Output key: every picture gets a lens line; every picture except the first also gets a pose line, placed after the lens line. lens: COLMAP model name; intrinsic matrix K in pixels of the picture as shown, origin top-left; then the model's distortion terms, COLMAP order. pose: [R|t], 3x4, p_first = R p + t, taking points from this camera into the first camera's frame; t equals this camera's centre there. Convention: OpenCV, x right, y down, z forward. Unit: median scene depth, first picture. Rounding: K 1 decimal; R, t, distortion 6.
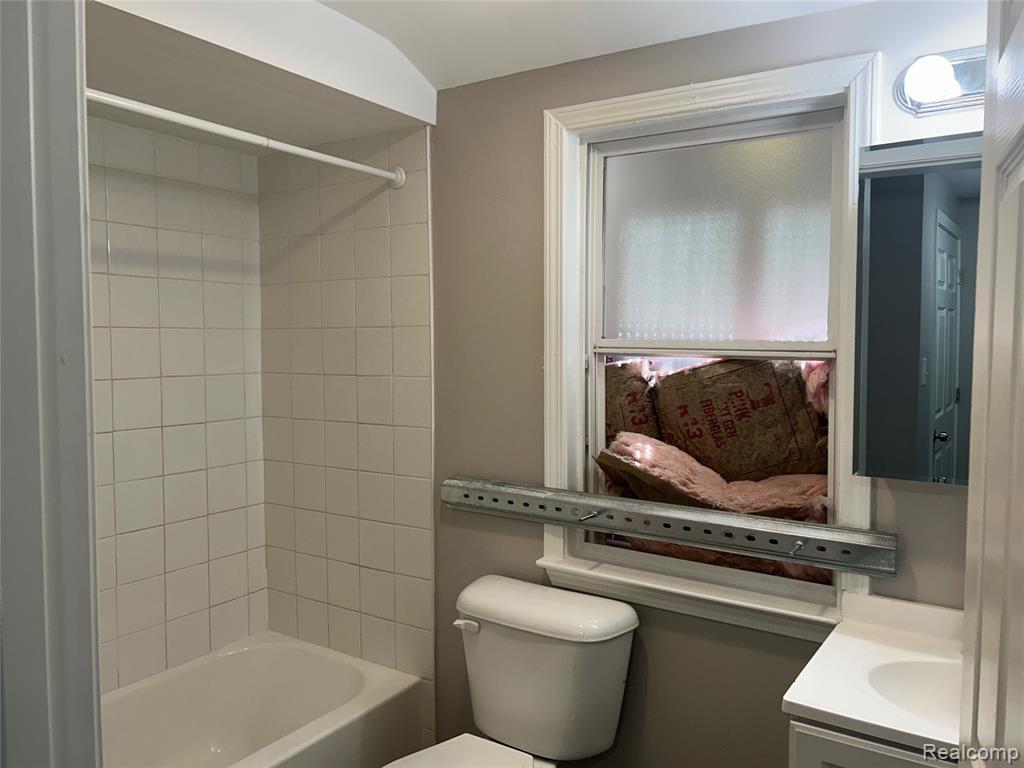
lens RADIAL K [[774.9, 0, 515.1], [0, 774.9, 380.5], [0, 0, 1]] dist [0.045566, -0.014194]
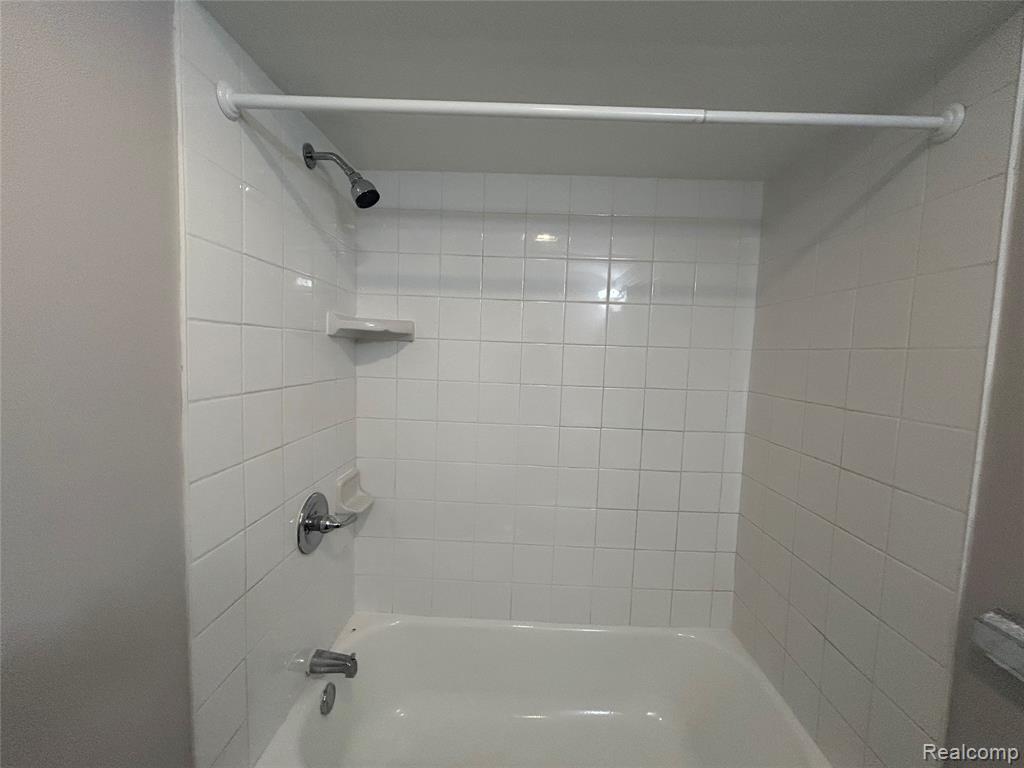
lens RADIAL K [[411.7, 0, 512.5], [0, 411.7, 384.3], [0, 0, 1]] dist [0.000271, 0.000279]
pose [[0.531413, 0.086833, -0.842651, -0.031407], [-0.078959, 0.995479, 0.052786, -0.026931], [0.843425, 0.038483, 0.535867, 0.483023]]
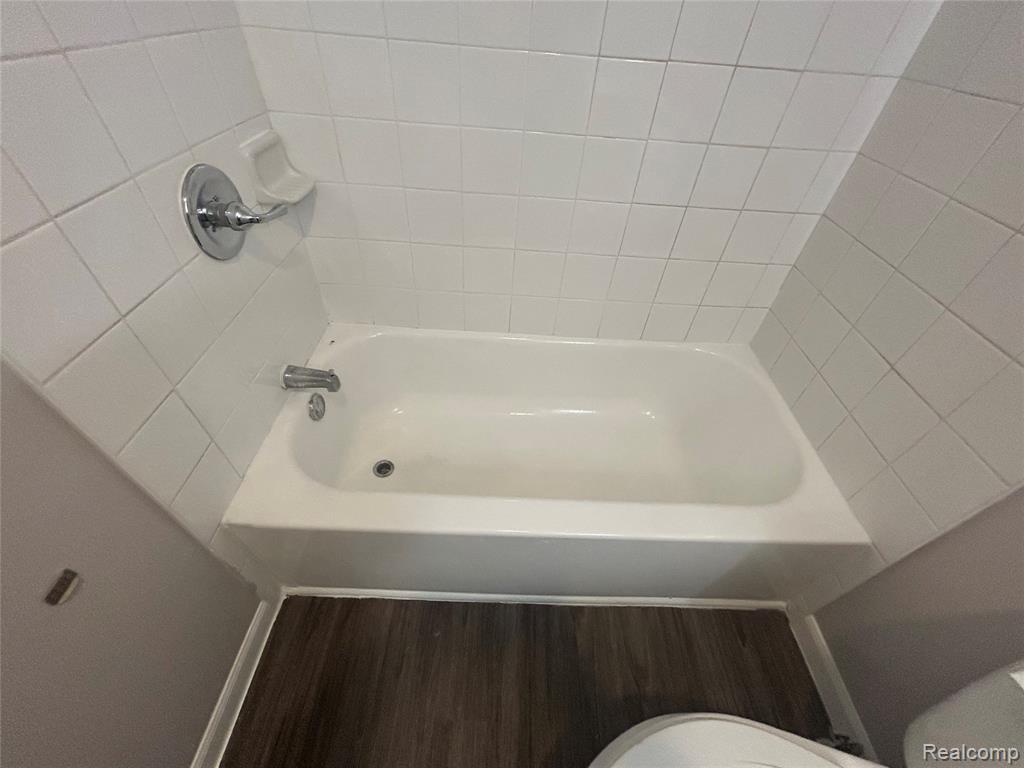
lens RADIAL K [[411.7, 0, 513.0], [0, 411.7, 382.1], [0, 0, 1]] dist [0.000271, 0.000279]
pose [[0.536430, 0.607293, -0.586036, -0.161236], [-0.098809, 0.734819, 0.671027, 0.038348], [0.838140, -0.302053, 0.454186, 0.560711]]
